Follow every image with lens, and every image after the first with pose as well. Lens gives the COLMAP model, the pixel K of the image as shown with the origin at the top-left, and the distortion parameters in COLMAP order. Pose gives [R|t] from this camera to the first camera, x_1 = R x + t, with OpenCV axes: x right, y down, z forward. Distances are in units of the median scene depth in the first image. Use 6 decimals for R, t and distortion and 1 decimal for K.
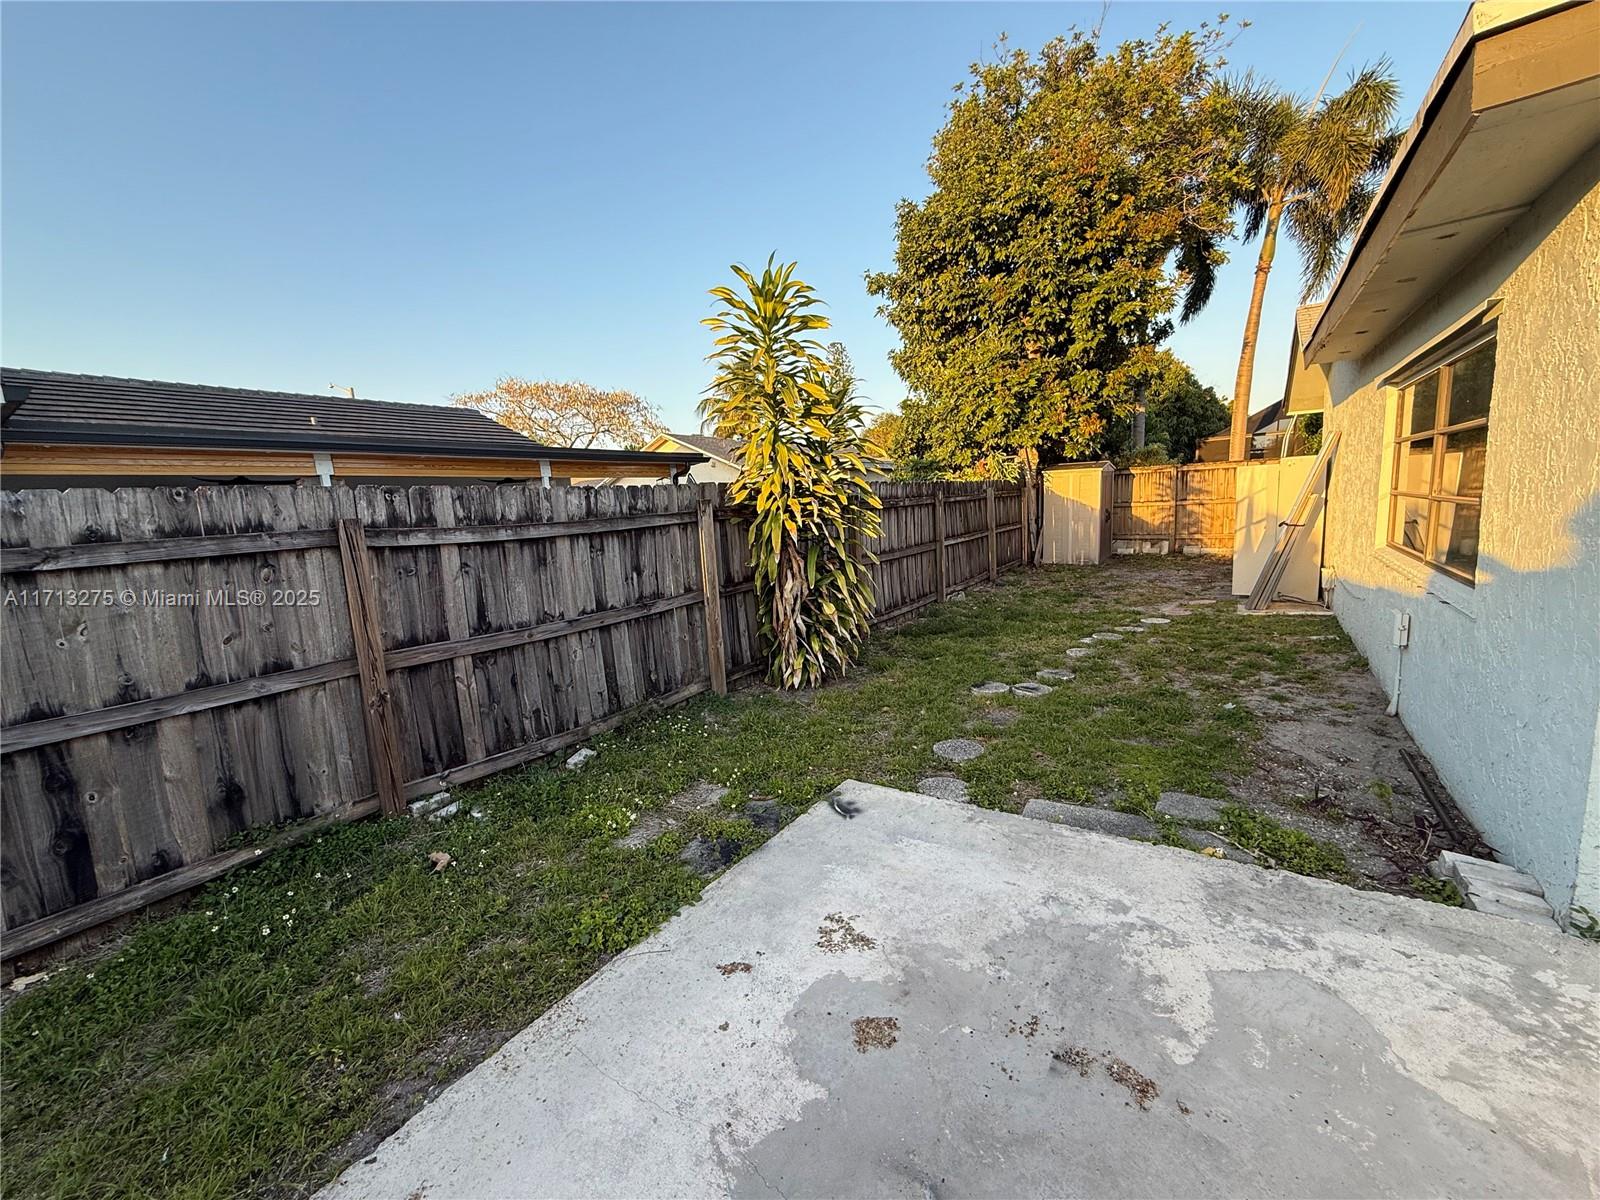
lens RADIAL K [[644.3, 0, 795.4], [0, 644.3, 597.9], [0, 0, 1]] dist [-0.000147, -0.000003]
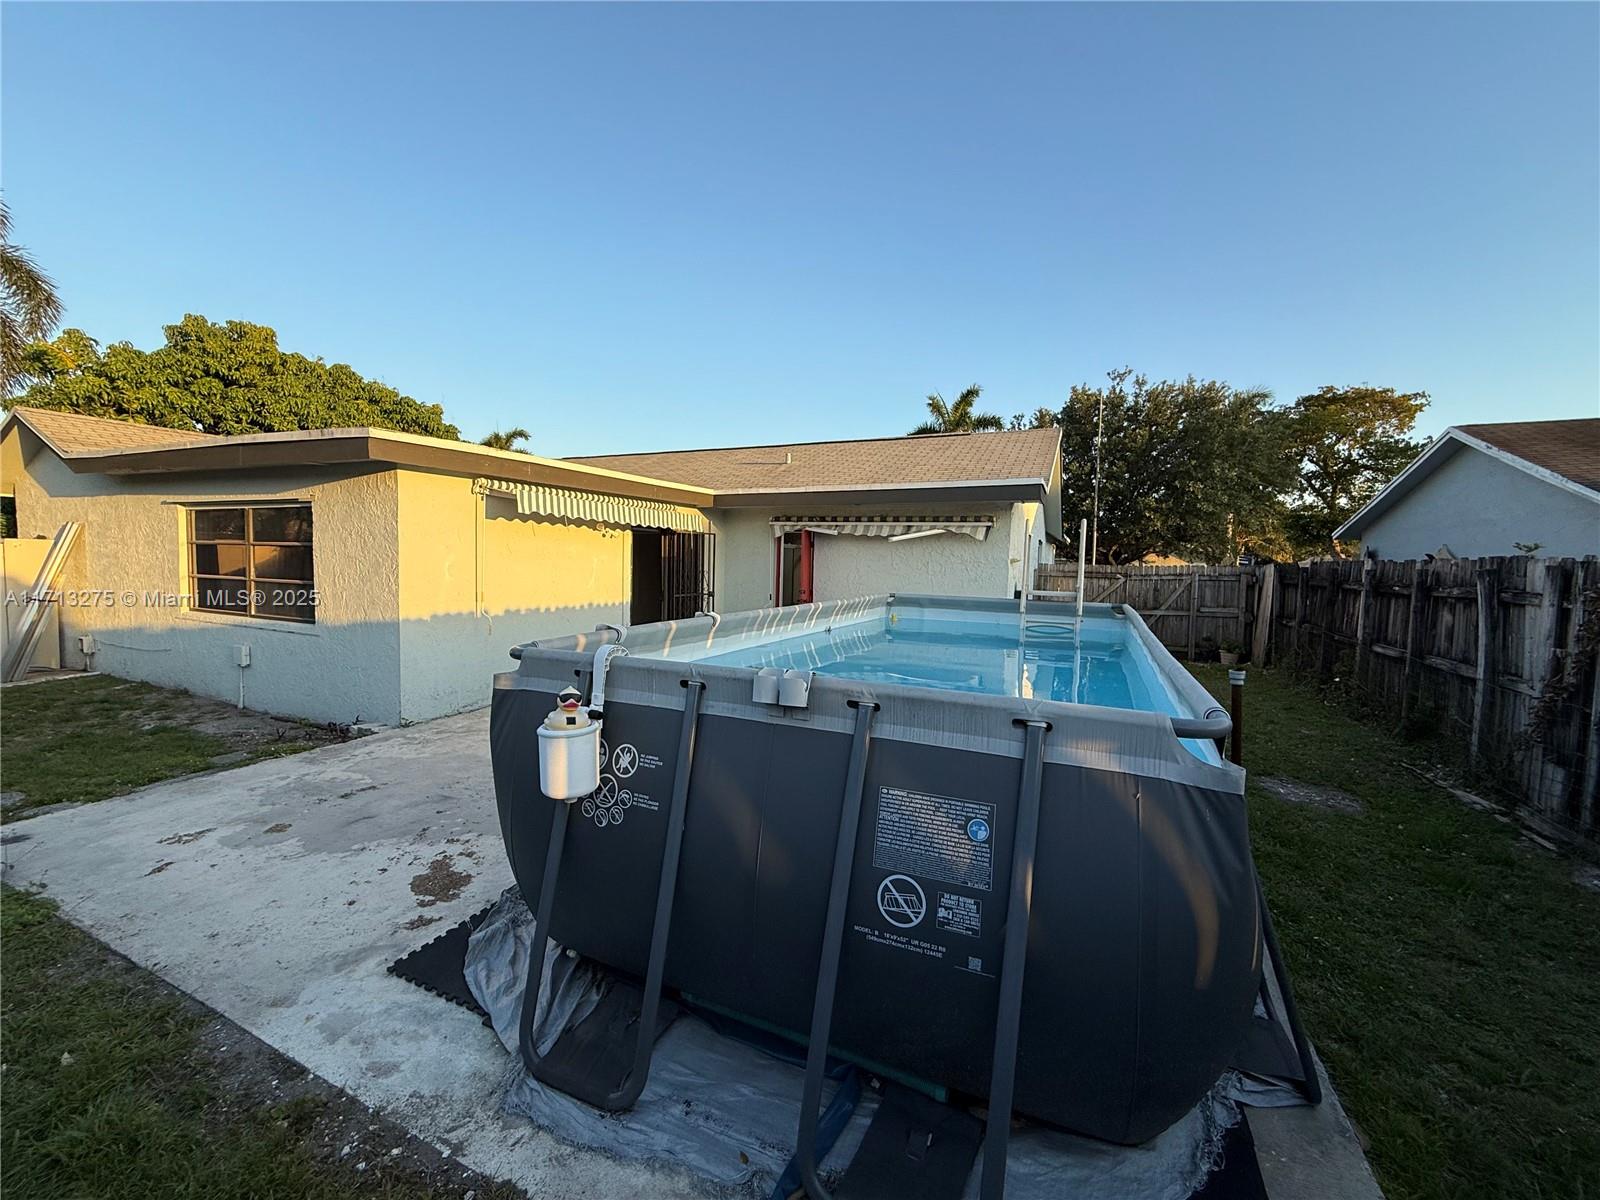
lens RADIAL K [[644.3, 0, 799.0], [0, 644.3, 600.9], [0, 0, 1]] dist [-0.000147, -0.000003]
pose [[-0.176971, -0.001184, 0.984215, -1.980954], [0.130027, 0.991206, 0.024572, 0.097907], [-0.975589, 0.132323, -0.175261, -0.337427]]
